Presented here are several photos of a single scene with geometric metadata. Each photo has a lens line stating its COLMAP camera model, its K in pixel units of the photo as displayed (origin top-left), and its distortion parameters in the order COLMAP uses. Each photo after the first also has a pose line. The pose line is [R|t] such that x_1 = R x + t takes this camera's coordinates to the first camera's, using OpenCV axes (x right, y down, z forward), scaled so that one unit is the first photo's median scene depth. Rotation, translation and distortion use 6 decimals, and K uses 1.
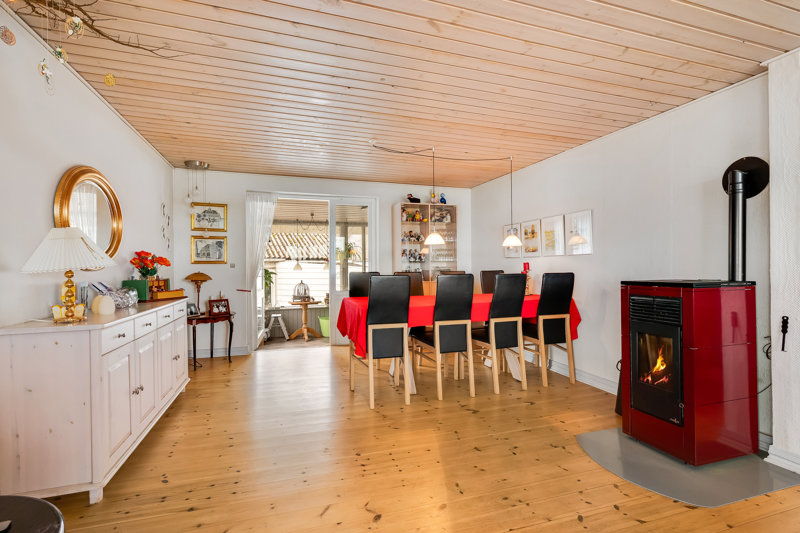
lens RADIAL K [[385.7, 0, 401.6], [0, 385.7, 266.6], [0, 0, 1]] dist [-0.011686, -0.000102]
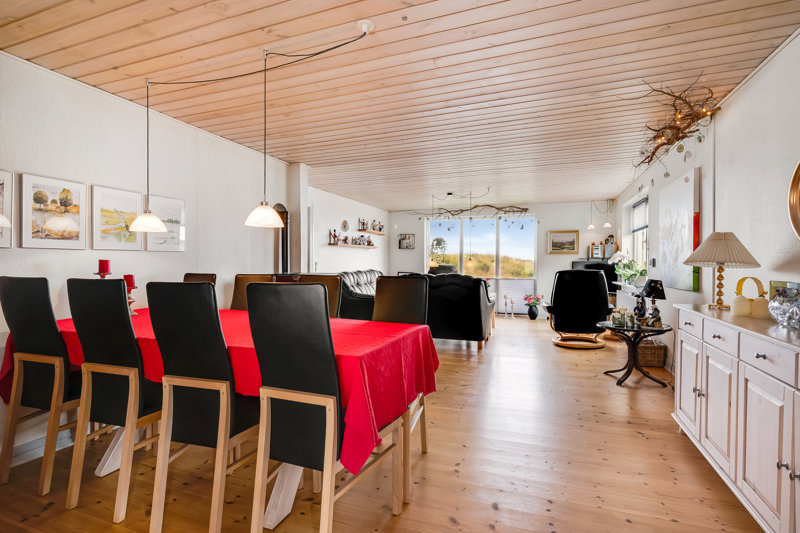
lens RADIAL K [[385.7, 0, 404.9], [0, 385.7, 266.3], [0, 0, 1]] dist [-0.011686, -0.000102]
pose [[-0.782672, 0.004611, 0.622417, -0.333515], [0.009217, 0.999949, 0.004183, 0.001838], [-0.622366, 0.009010, -0.782674, 1.024091]]
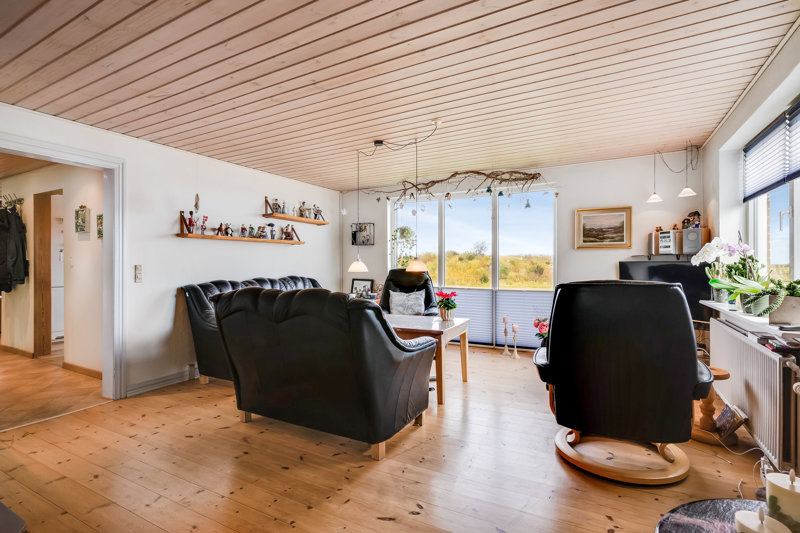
lens RADIAL K [[385.7, 0, 398.0], [0, 385.7, 264.3], [0, 0, 1]] dist [-0.011686, -0.000102]
pose [[-0.677548, 0.015873, 0.735308, -0.201310], [0.013299, 0.999868, -0.009329, 0.003235], [-0.735359, 0.003458, -0.677669, 0.368015]]
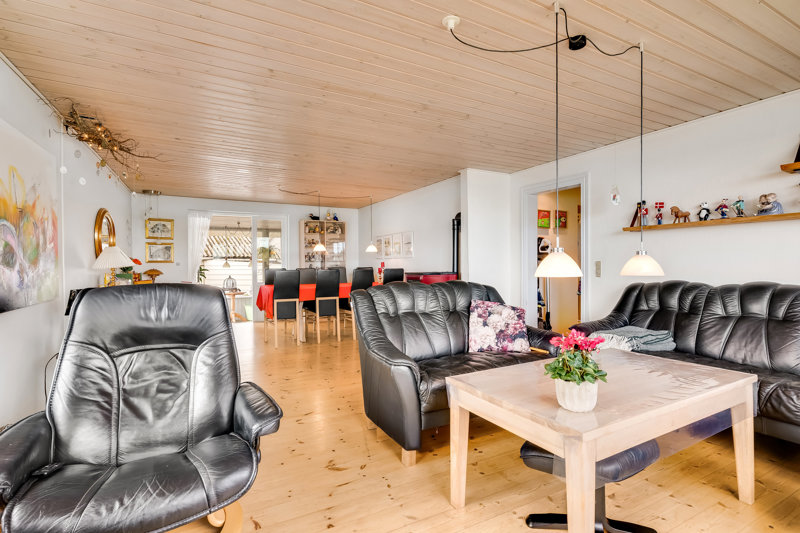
lens RADIAL K [[385.7, 0, 397.1], [0, 385.7, 264.3], [0, 0, 1]] dist [-0.011686, -0.000102]
pose [[0.986534, -0.000667, 0.163555, 0.109907], [0.000373, 0.999998, 0.001827, -0.004225], [-0.163556, -0.001741, 0.986532, -0.490301]]
